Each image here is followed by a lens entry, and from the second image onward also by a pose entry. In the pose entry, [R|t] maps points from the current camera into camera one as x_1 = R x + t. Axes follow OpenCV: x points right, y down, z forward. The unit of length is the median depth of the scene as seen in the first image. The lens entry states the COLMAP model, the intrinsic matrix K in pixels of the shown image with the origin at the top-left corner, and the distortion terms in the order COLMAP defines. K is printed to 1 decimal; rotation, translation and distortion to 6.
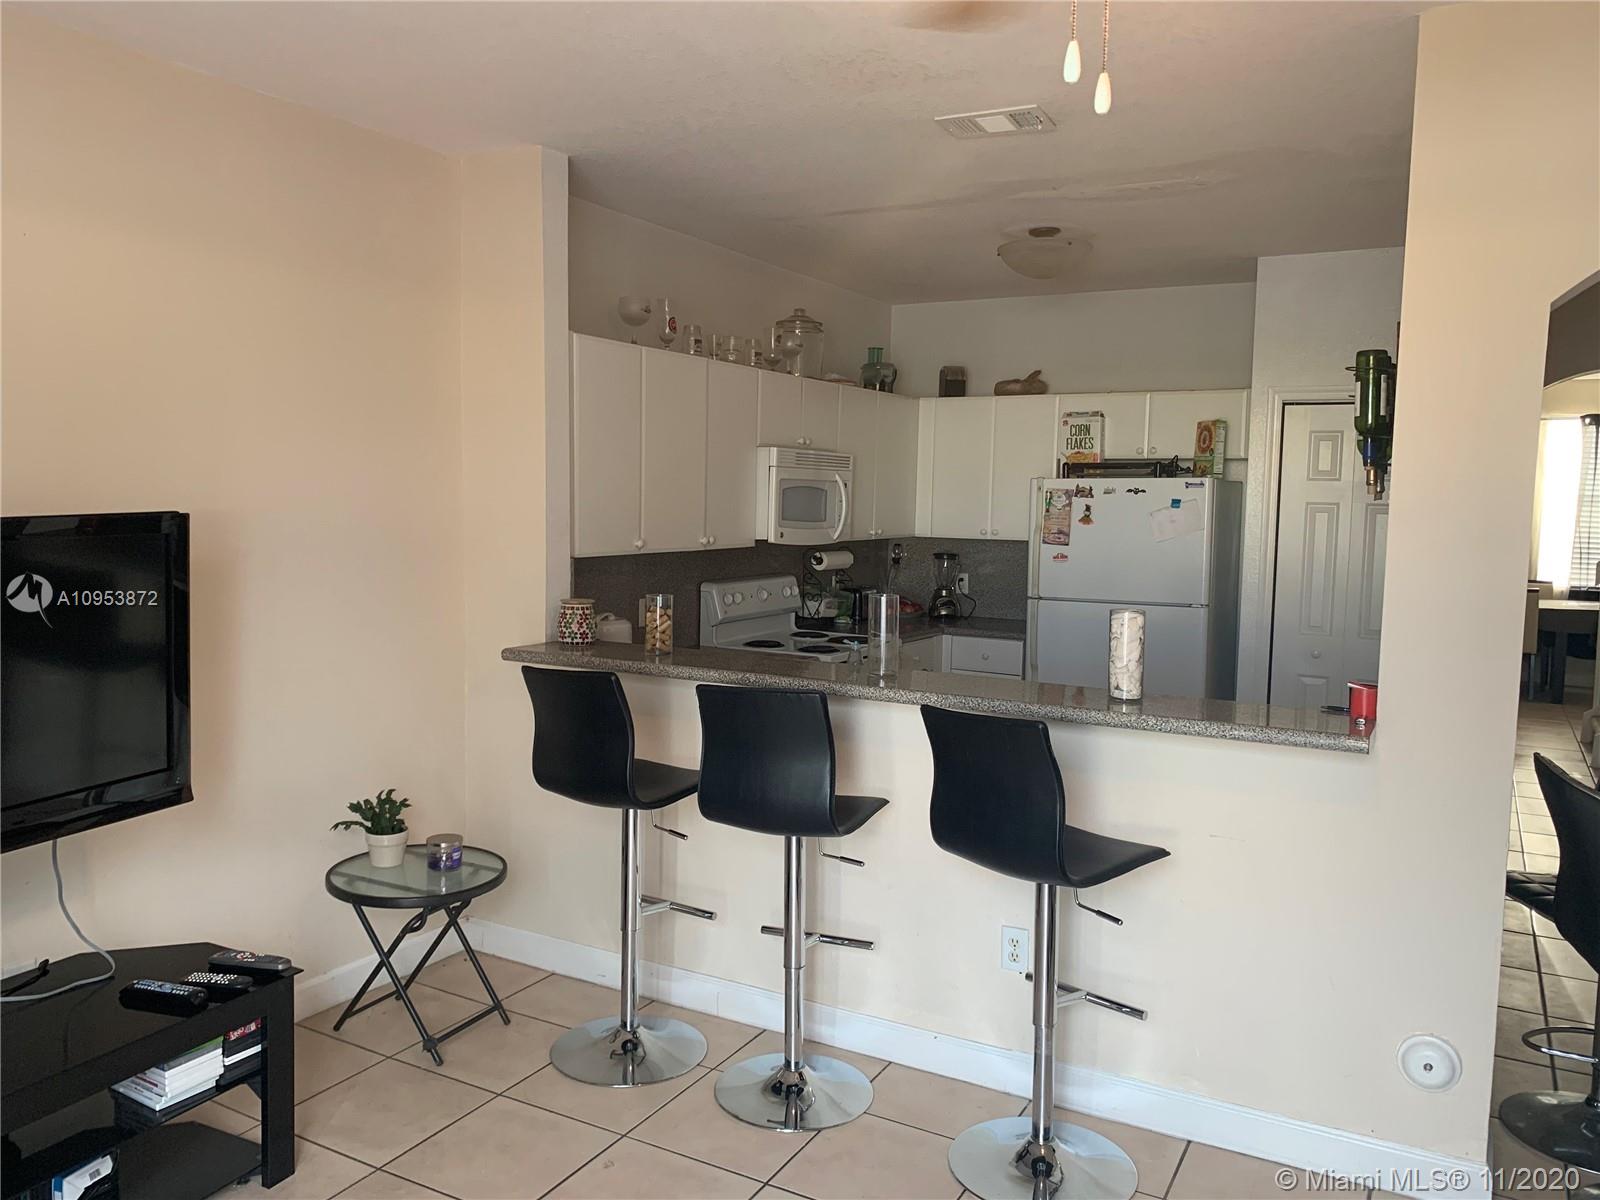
lens RADIAL K [[1220.3, 0, 796.2], [0, 1220.3, 598.5], [0, 0, 1]] dist [-0.000316, -0.002810]
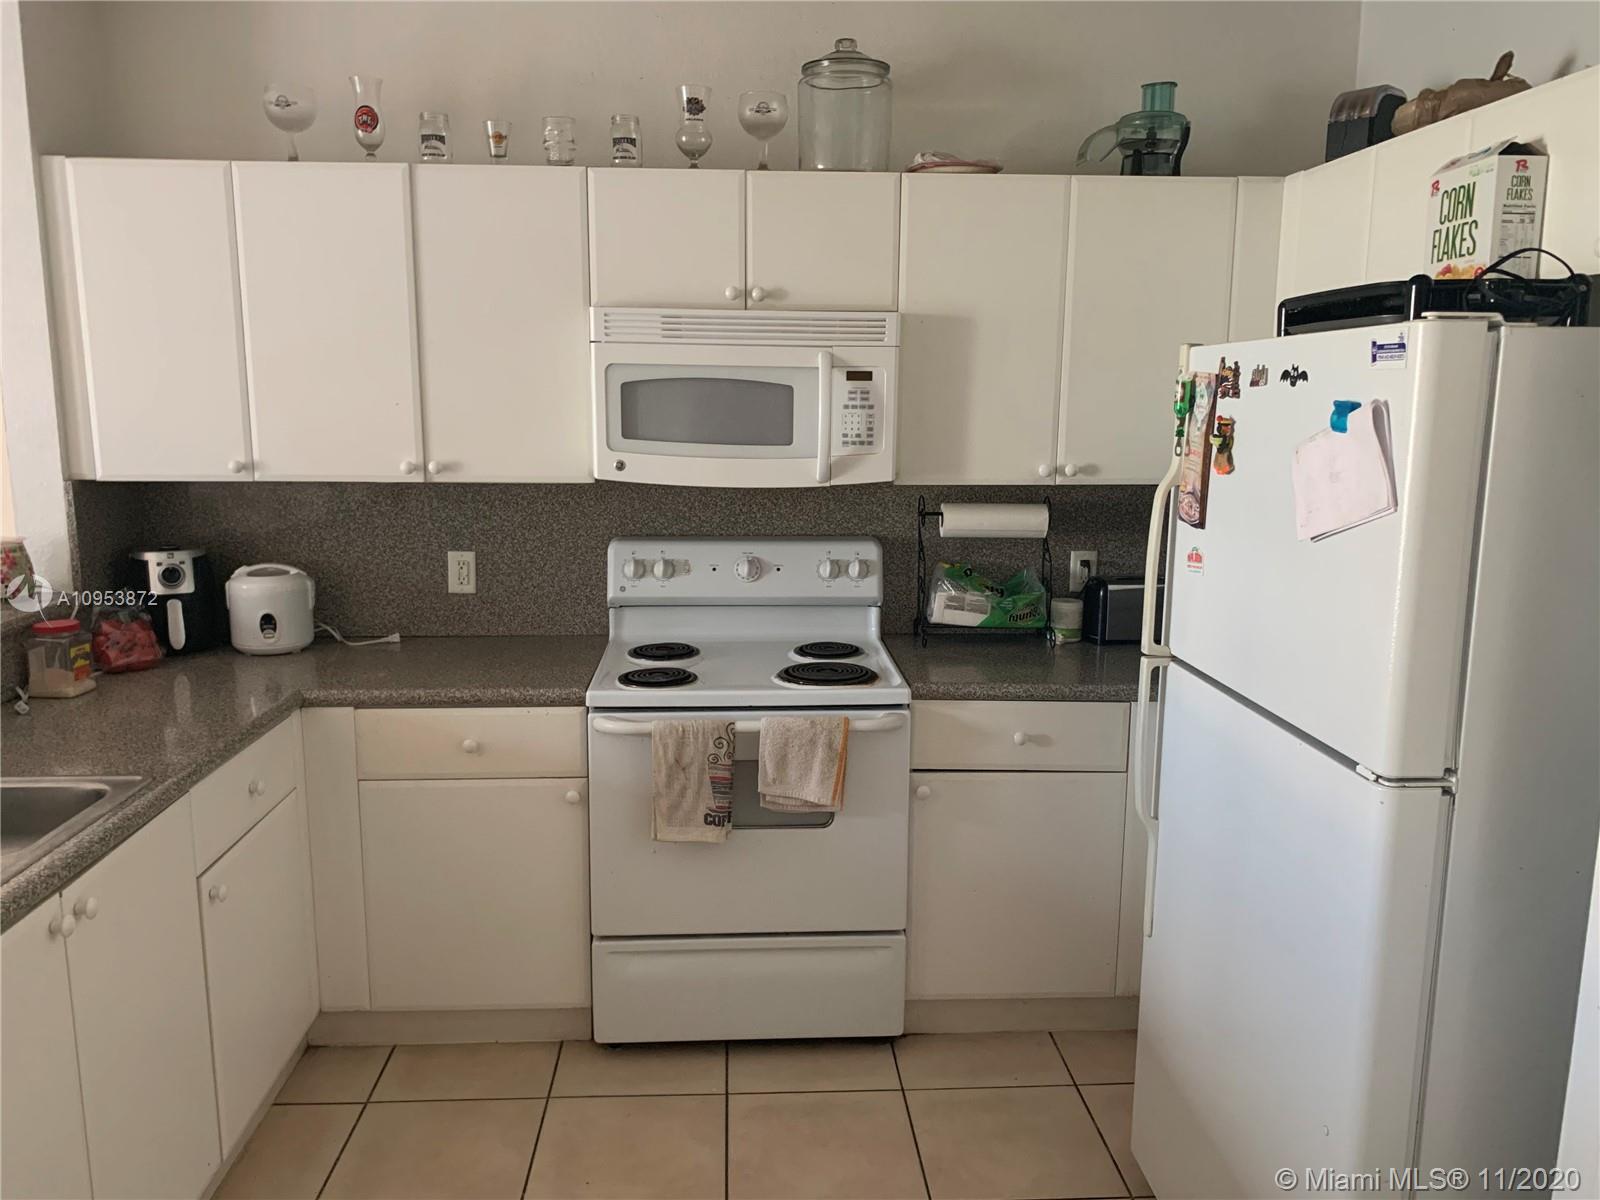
lens RADIAL K [[1220.3, 0, 799.4], [0, 1220.3, 600.1], [0, 0, 1]] dist [-0.000316, -0.002810]
pose [[0.533106, 0.134975, -0.835213, 0.487202], [-0.072377, 0.990849, 0.113929, -0.057236], [0.842947, -0.000286, 0.537996, 0.725429]]
